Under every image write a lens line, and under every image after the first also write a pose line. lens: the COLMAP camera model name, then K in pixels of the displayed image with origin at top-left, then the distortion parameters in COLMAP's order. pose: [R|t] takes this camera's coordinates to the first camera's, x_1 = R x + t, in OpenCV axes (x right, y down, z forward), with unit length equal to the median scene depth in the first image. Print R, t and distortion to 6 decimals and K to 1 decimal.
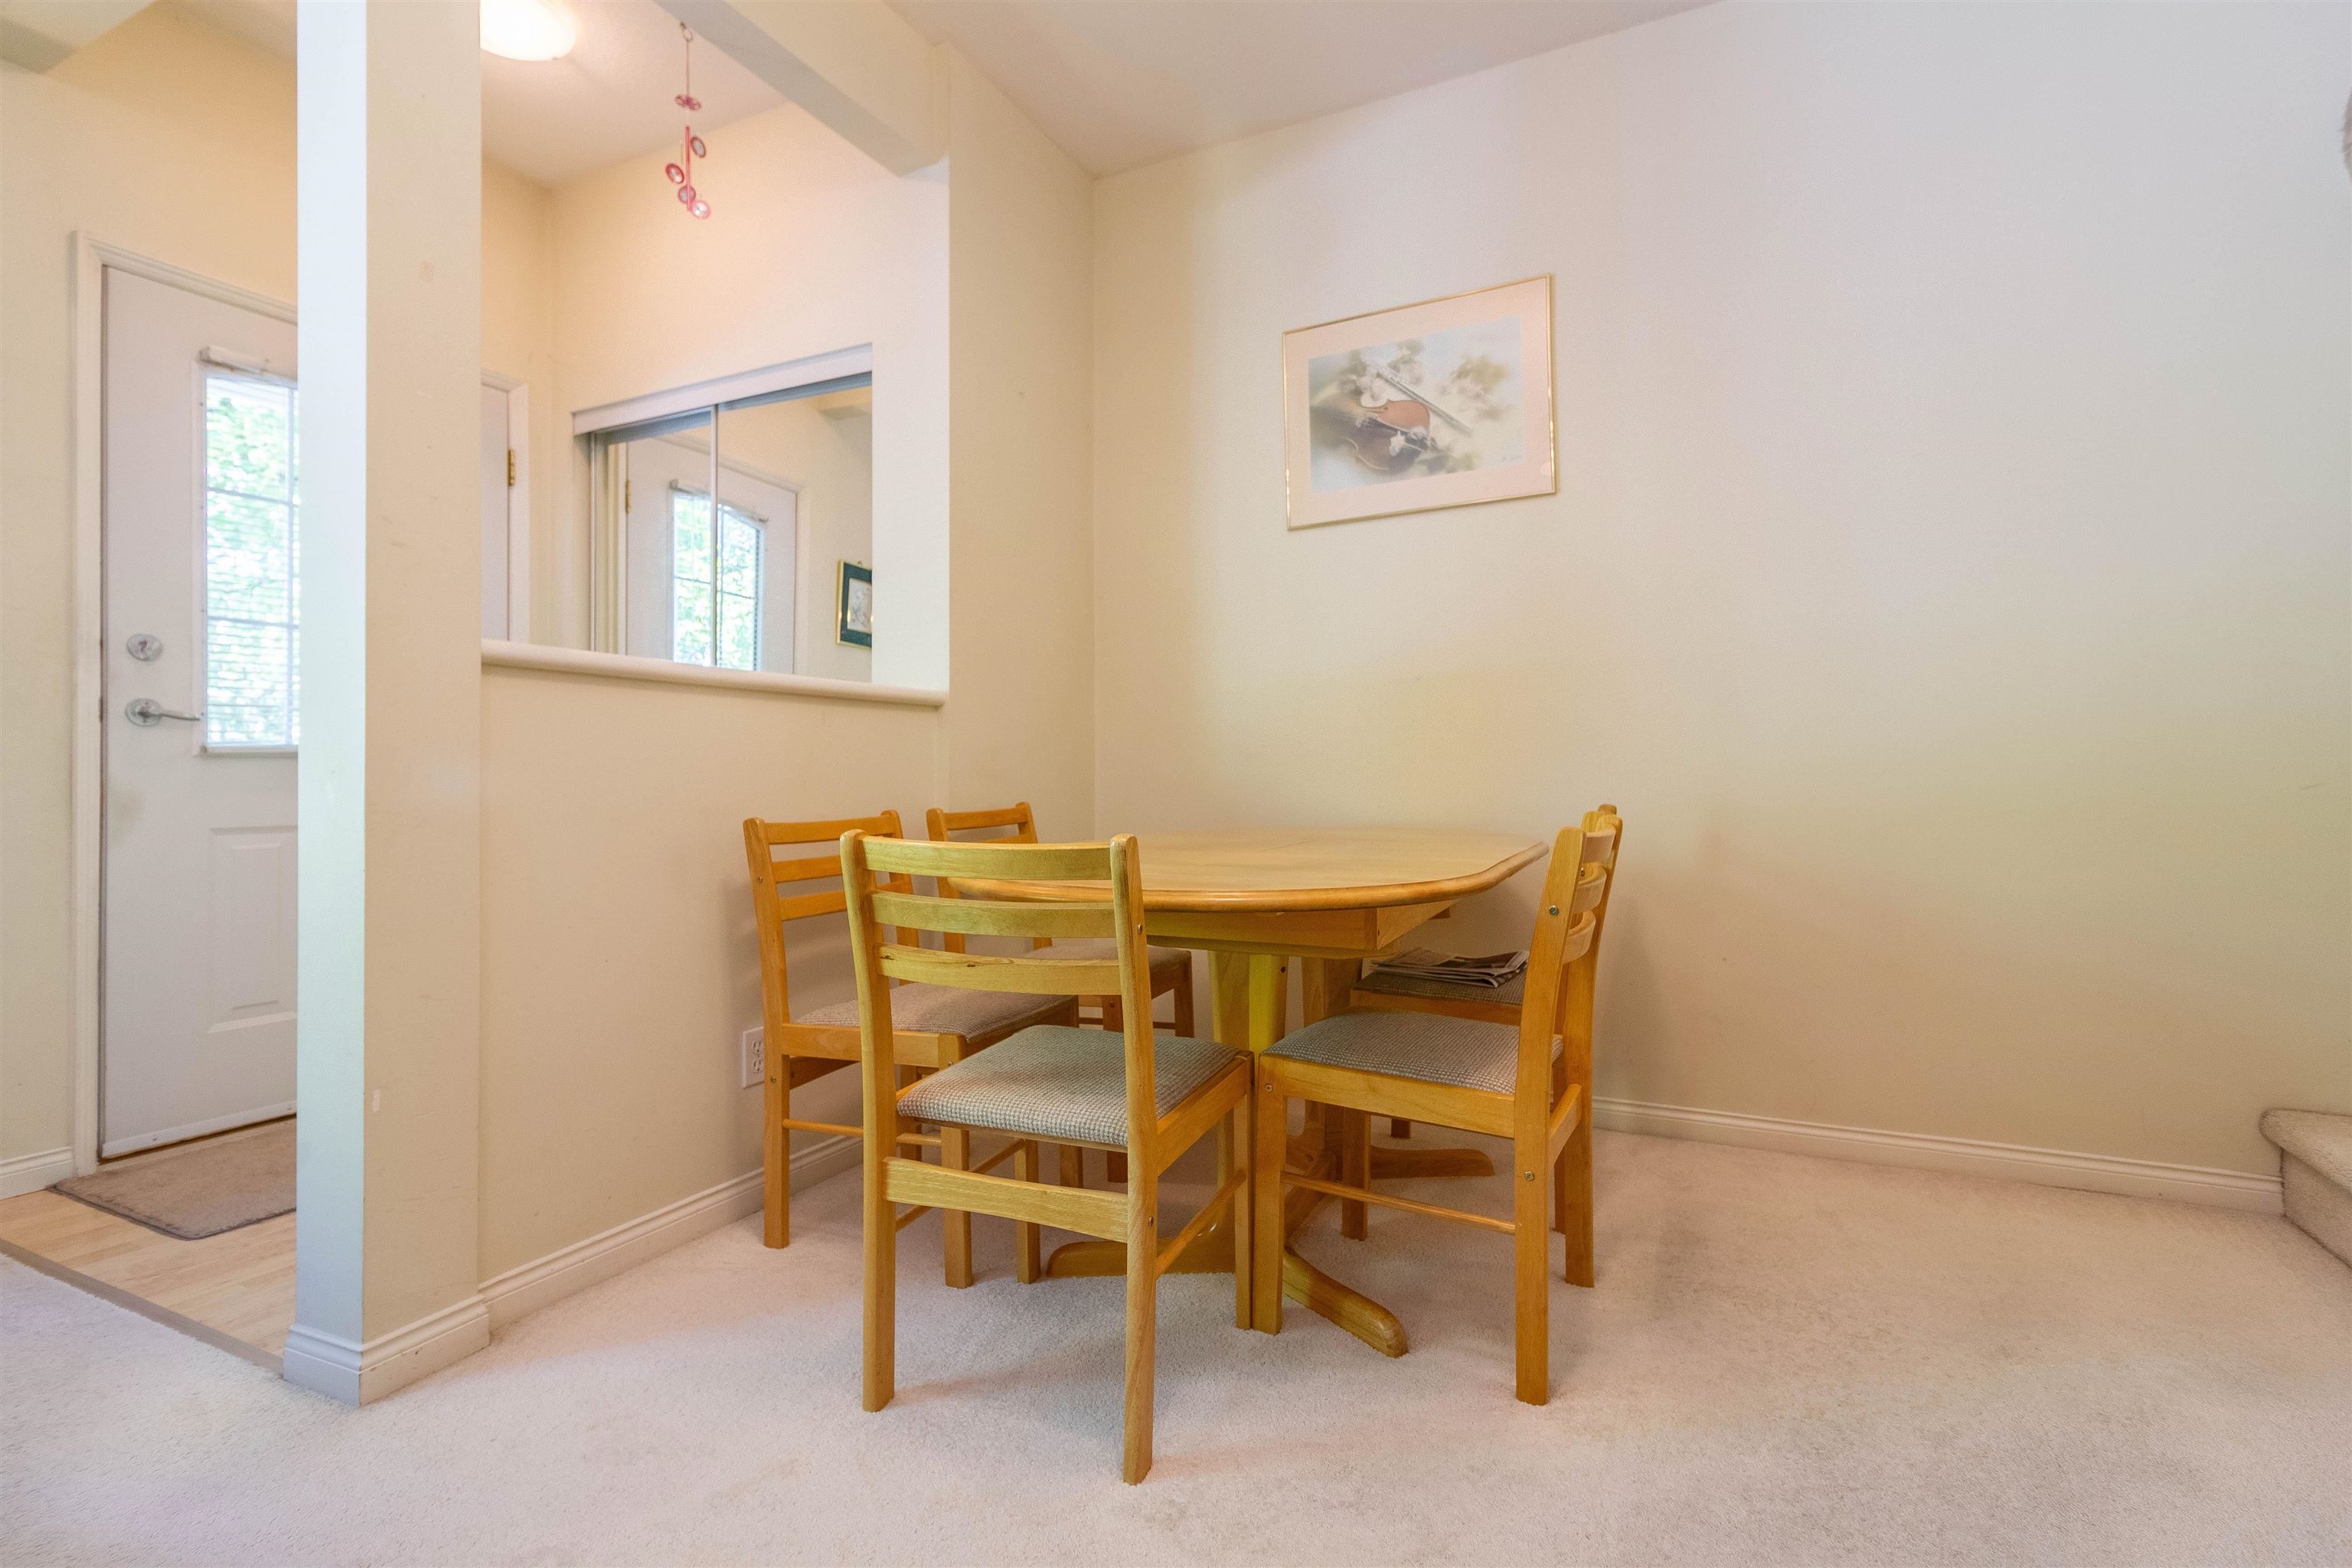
lens RADIAL K [[1076.4, 0, 1162.9], [0, 1076.4, 775.8], [0, 0, 1]] dist [-0.002853, -0.000754]
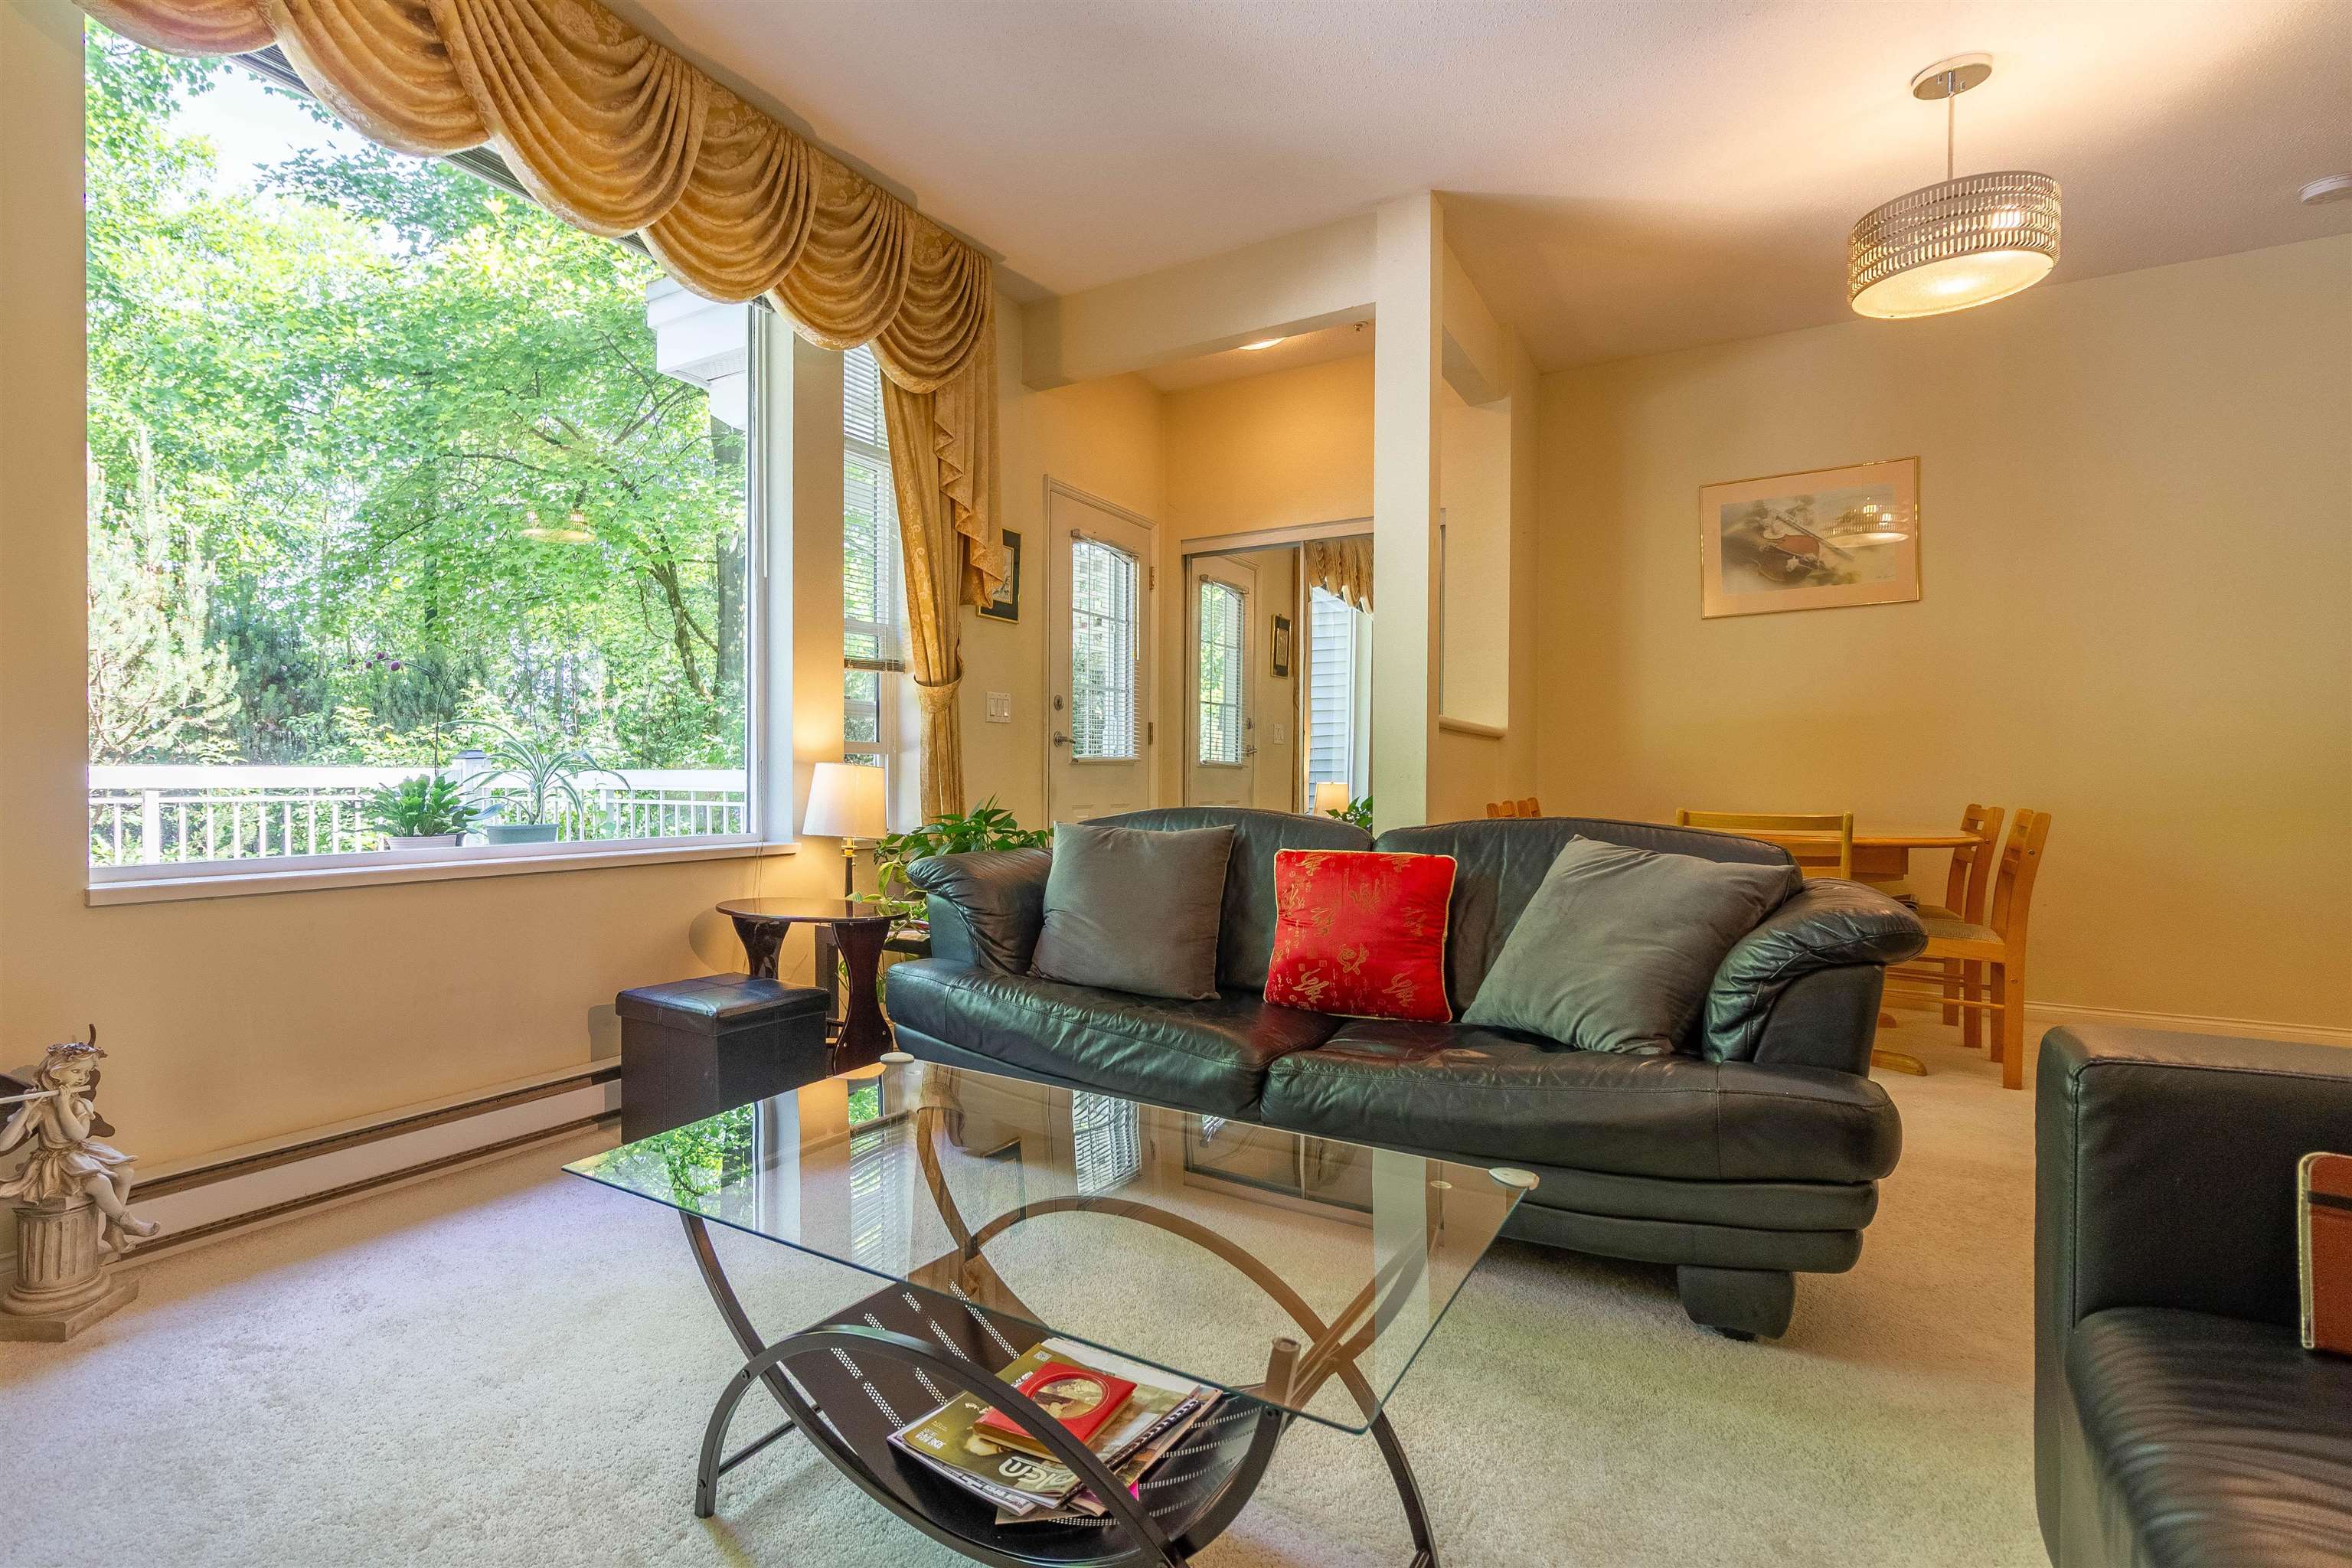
lens RADIAL K [[1143.0, 0, 988.2], [0, 1143.0, 784.8], [0, 0, 1]] dist [0.002147, 0.000004]
pose [[0.991262, 0.013471, -0.131219, -0.690694], [-0.011932, 0.999851, 0.012503, -0.005443], [0.131368, -0.010828, 0.991275, -0.748372]]
